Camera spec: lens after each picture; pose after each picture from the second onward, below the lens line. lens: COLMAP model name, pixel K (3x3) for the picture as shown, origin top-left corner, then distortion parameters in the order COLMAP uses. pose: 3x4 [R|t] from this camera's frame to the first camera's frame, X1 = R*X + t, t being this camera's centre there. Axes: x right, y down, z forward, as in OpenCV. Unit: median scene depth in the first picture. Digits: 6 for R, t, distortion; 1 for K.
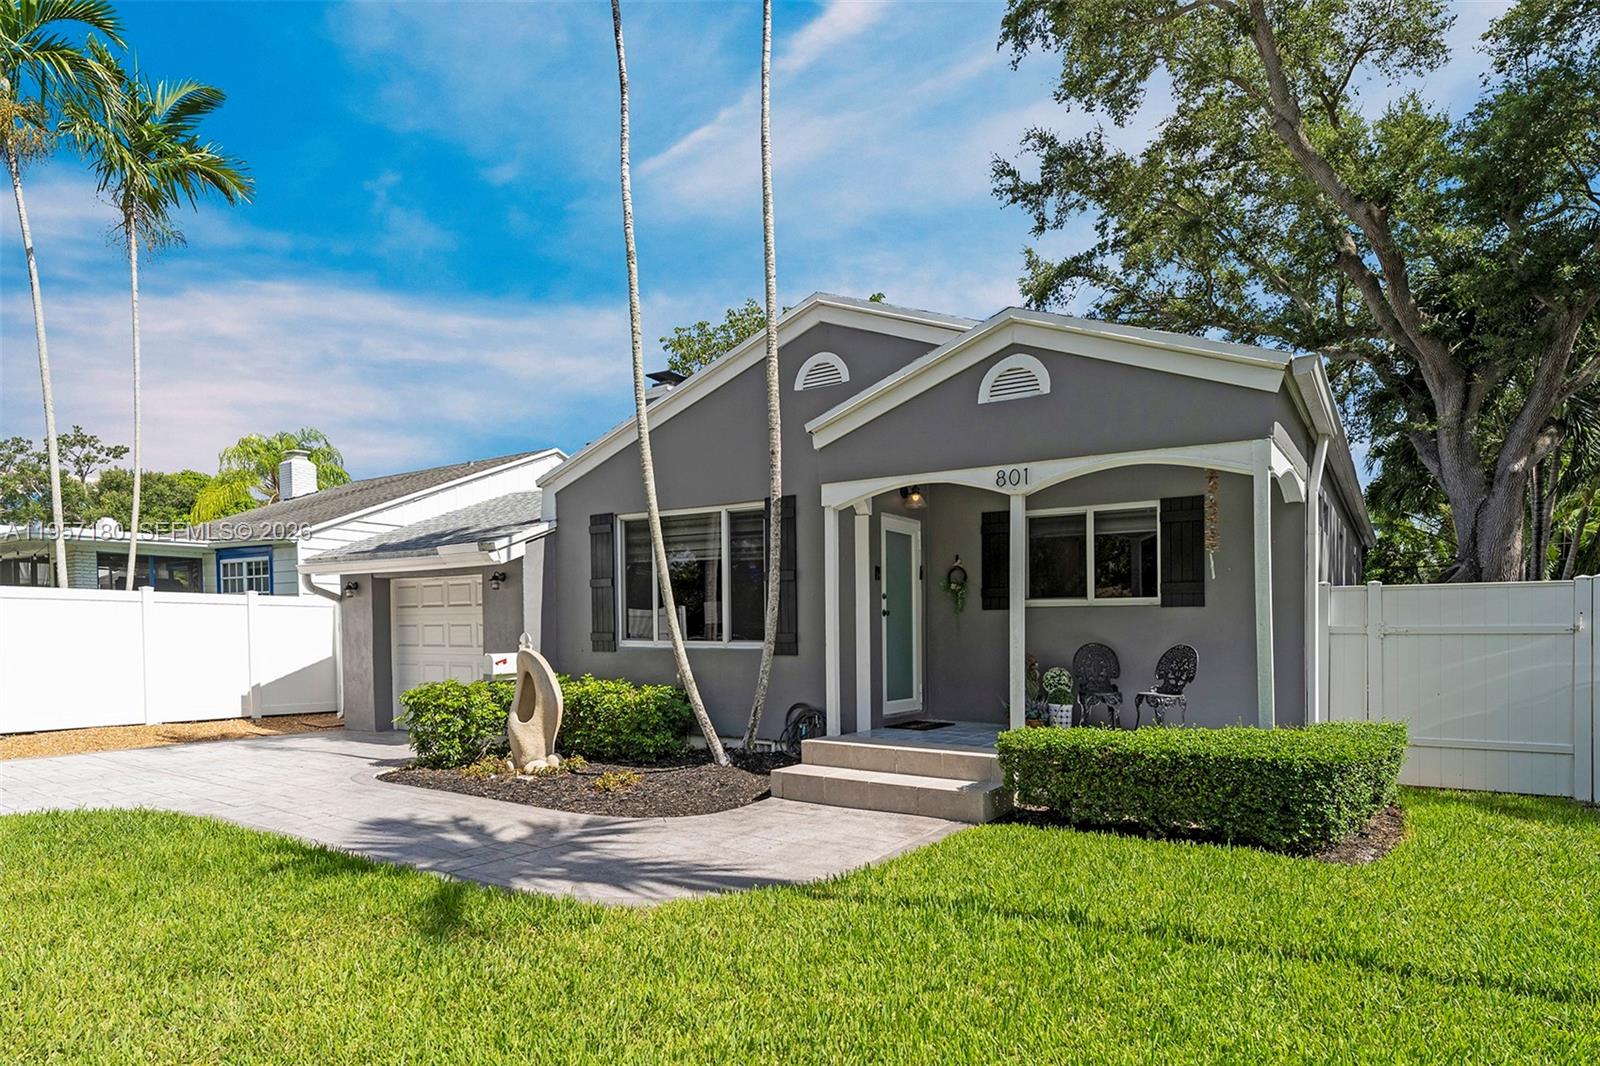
lens RADIAL K [[874.9, 0, 822.8], [0, 874.9, 657.8], [0, 0, 1]] dist [-0.009579, -0.000071]
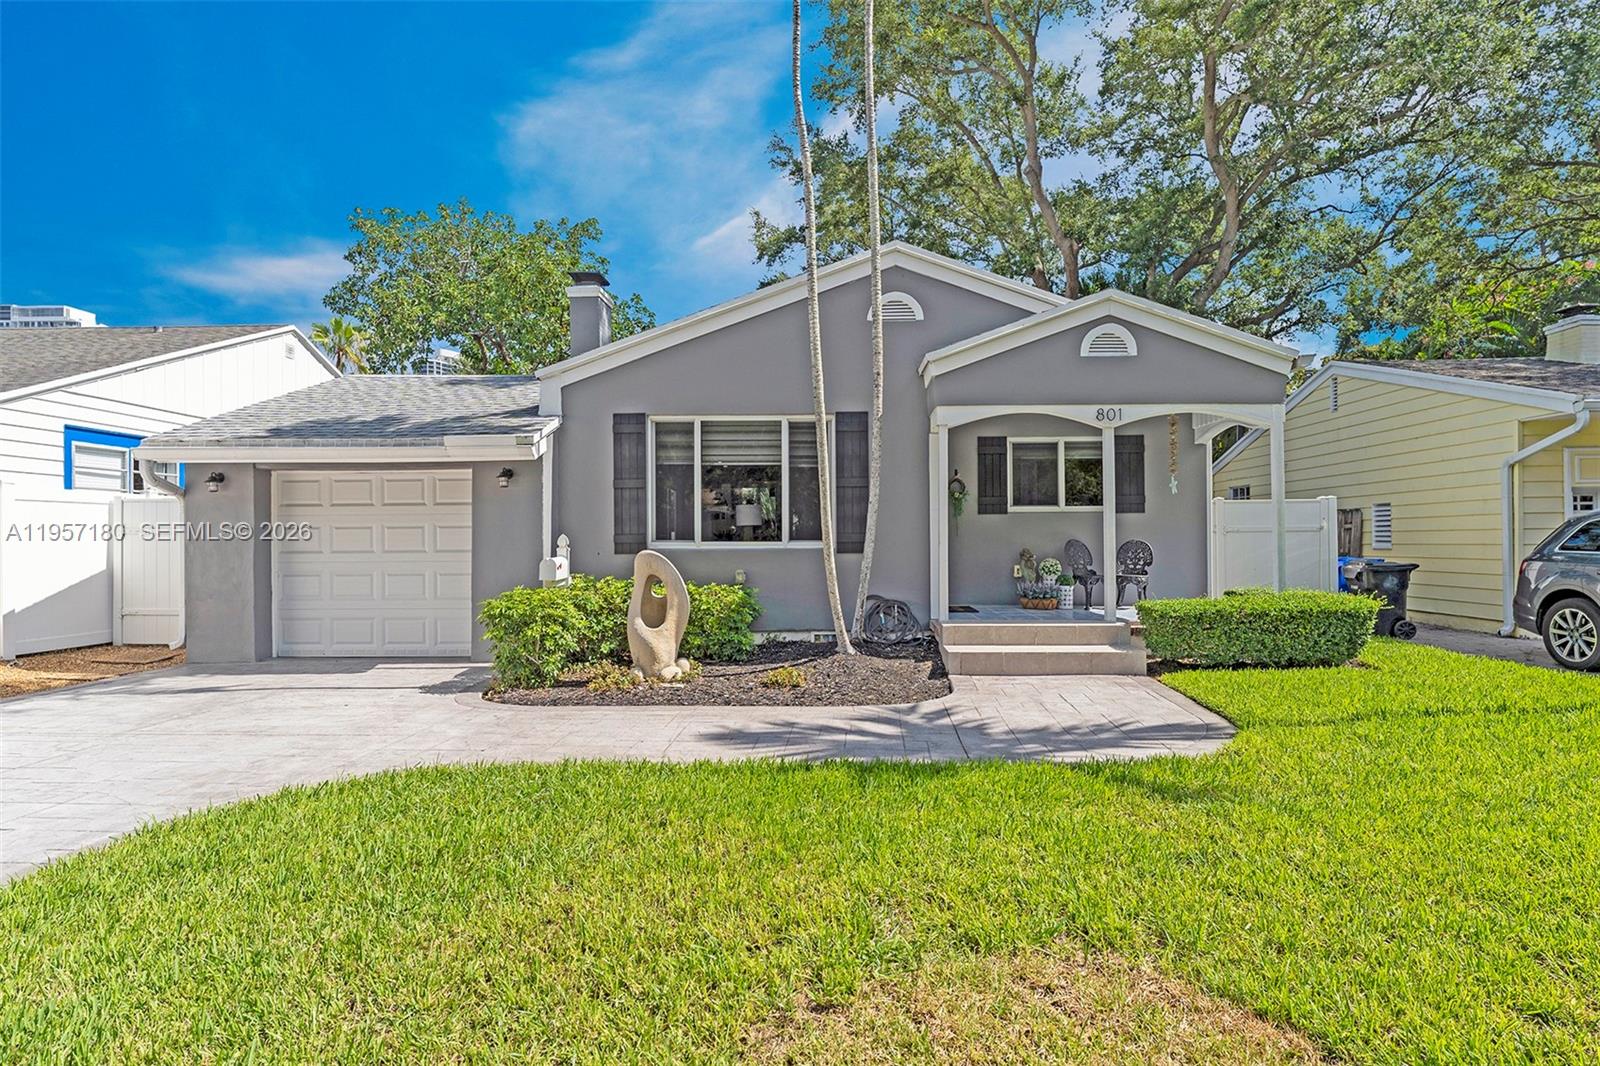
lens RADIAL K [[782.0, 0, 802.9], [0, 782.0, 532.0], [0, 0, 1]] dist [-0.000895, 0.000154]
pose [[0.854006, -0.003322, 0.520252, -0.638660], [0.021861, 0.999326, -0.029505, -0.001718], [-0.519803, 0.036571, 0.853503, 0.183167]]
